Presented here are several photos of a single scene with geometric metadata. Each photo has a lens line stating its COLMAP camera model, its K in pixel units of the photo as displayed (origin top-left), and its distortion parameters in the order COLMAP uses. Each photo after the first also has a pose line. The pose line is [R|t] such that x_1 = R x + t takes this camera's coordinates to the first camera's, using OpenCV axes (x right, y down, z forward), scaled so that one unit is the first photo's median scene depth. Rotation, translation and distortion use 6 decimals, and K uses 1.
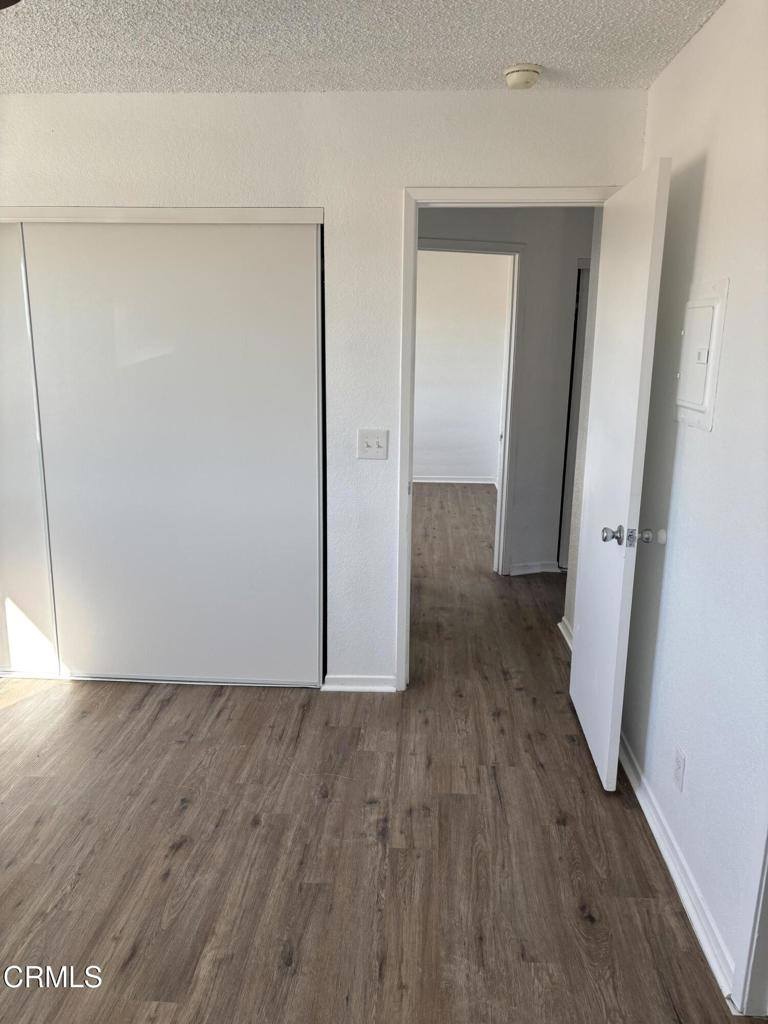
lens RADIAL K [[769.2, 0, 380.0], [0, 769.2, 512.2], [0, 0, 1]] dist [0.049147, -0.058670]
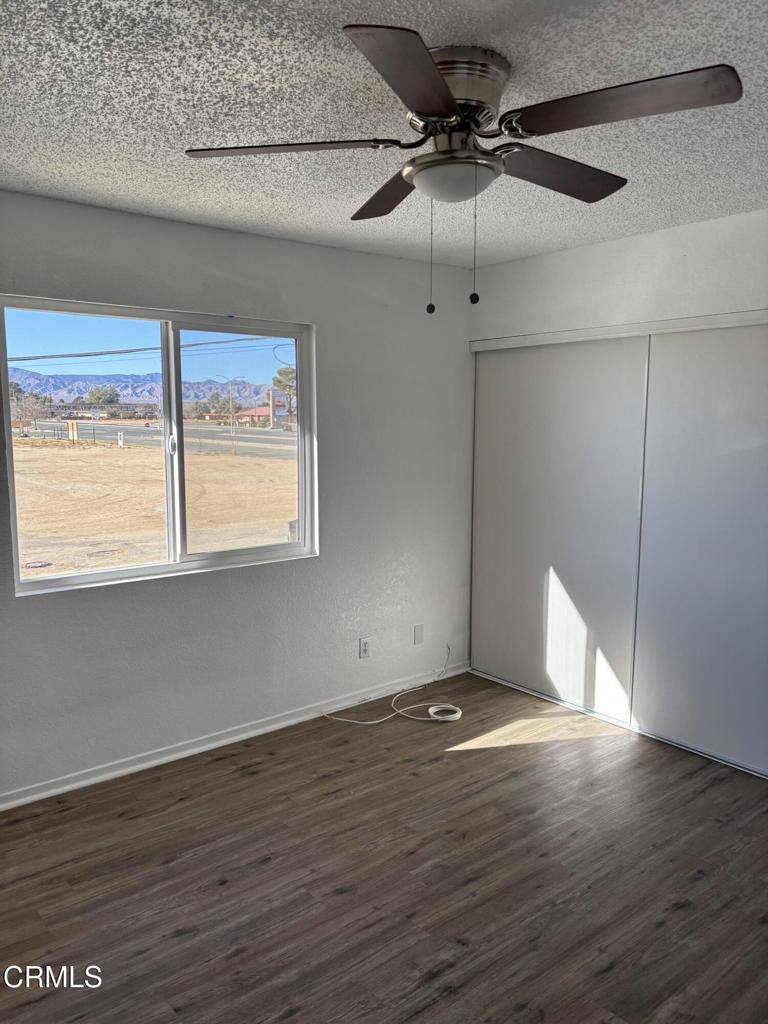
lens RADIAL K [[769.2, 0, 380.0], [0, 769.2, 513.9], [0, 0, 1]] dist [0.049147, -0.058670]
pose [[0.679581, 0.083344, -0.728851, 0.180269], [-0.152309, 0.987906, -0.029046, -0.006080], [0.717615, 0.130750, 0.684056, -0.086919]]
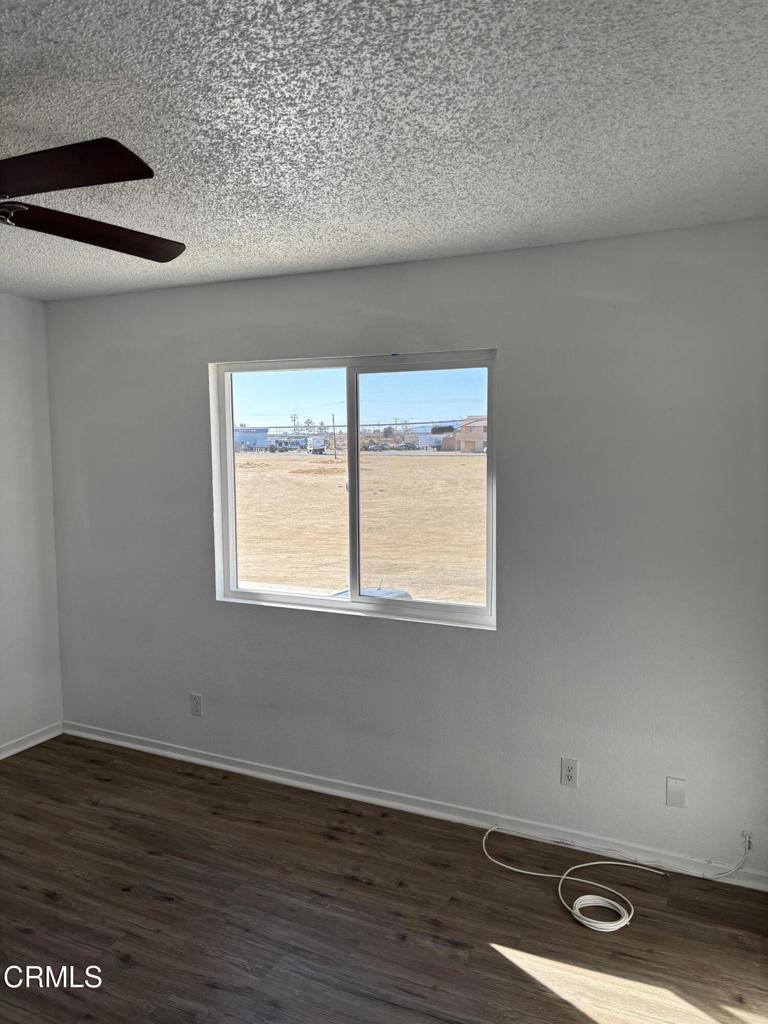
lens RADIAL K [[769.2, 0, 386.3], [0, 769.2, 501.4], [0, 0, 1]] dist [0.049147, -0.058670]
pose [[-0.383258, 0.064904, -0.921358, 0.184827], [-0.195546, 0.969214, 0.149617, -0.313436], [0.902704, 0.237510, -0.358767, 1.168855]]
